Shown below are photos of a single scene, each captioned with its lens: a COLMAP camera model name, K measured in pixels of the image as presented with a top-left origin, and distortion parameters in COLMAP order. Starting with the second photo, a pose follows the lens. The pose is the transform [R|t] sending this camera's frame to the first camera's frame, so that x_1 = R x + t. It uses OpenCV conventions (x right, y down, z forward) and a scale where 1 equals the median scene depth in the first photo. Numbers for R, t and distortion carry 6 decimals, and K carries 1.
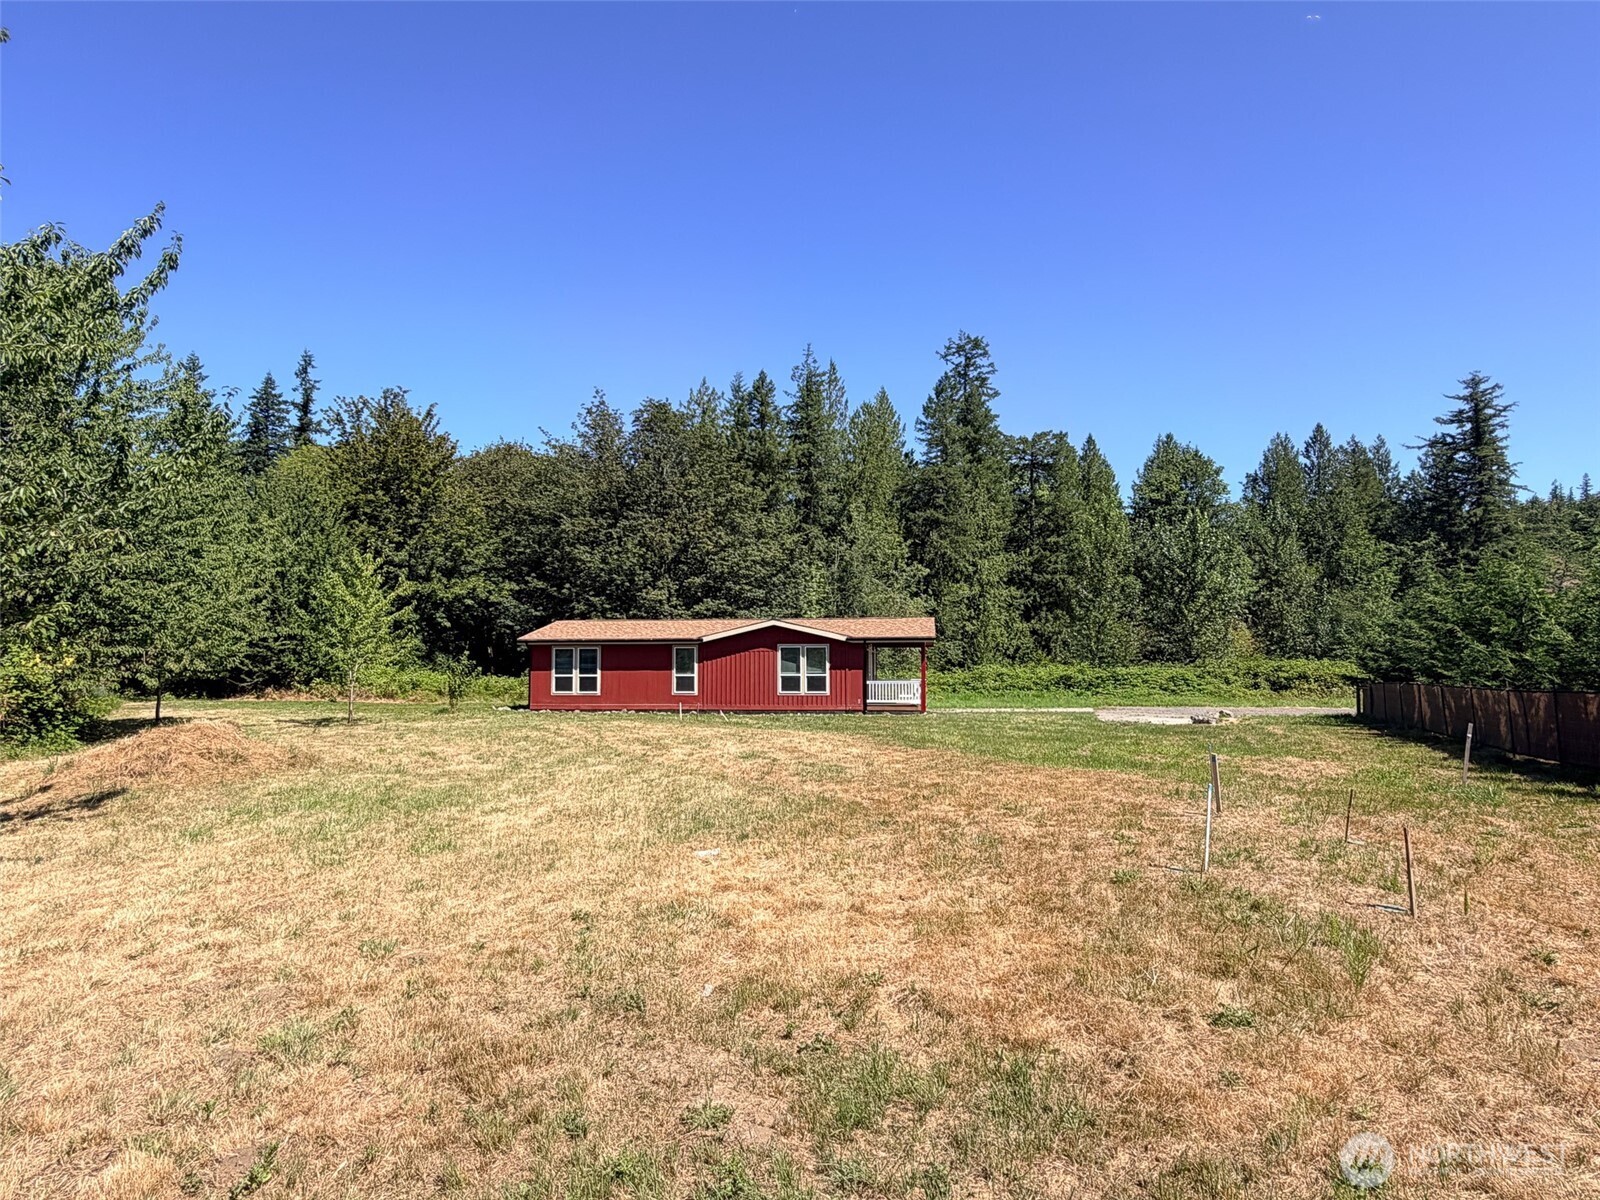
lens RADIAL K [[949.1, 0, 800.0], [0, 949.1, 600.0], [0, 0, 1]] dist [-0.000037, -0.000007]
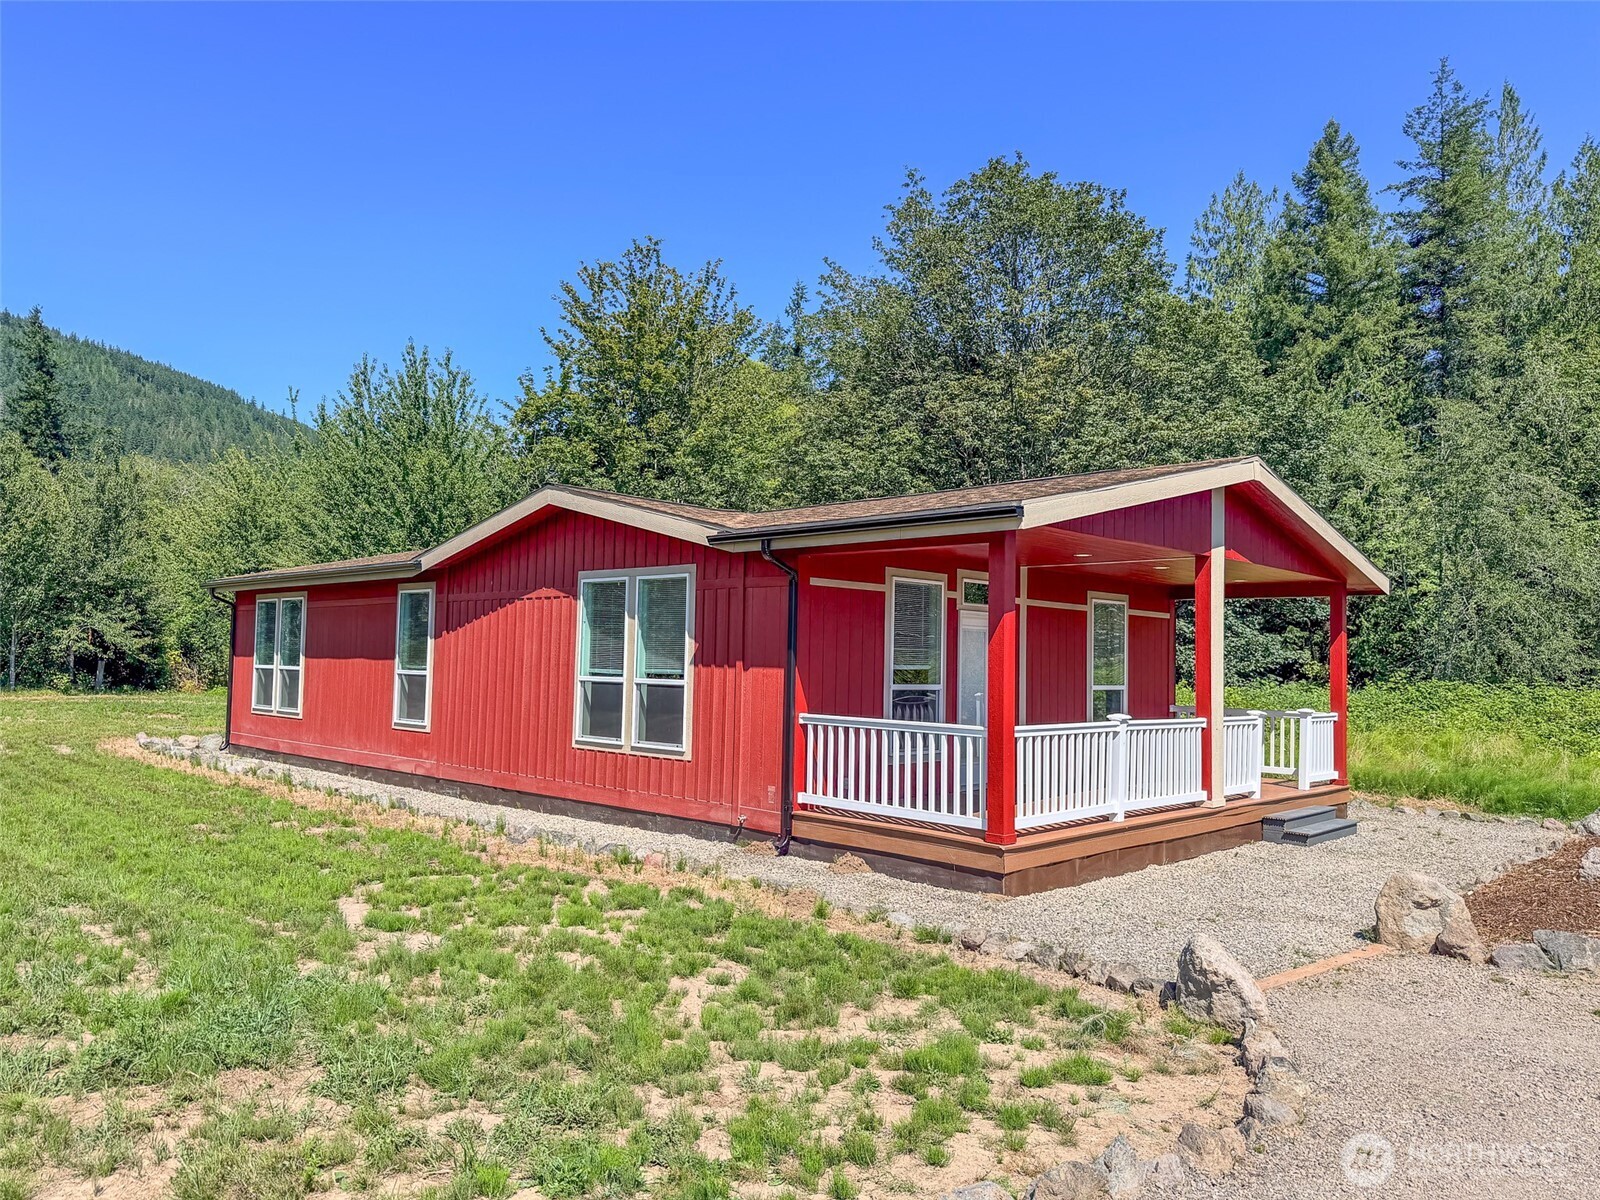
lens RADIAL K [[1115.4, 0, 800.0], [0, 1115.4, 600.0], [0, 0, 1]] dist [0.007048, 0.003436]
pose [[0.804443, -0.016344, -0.593804, 0.235274], [0.023161, 0.999724, 0.003860, 0.055417], [0.593578, -0.016858, 0.804600, 0.765717]]
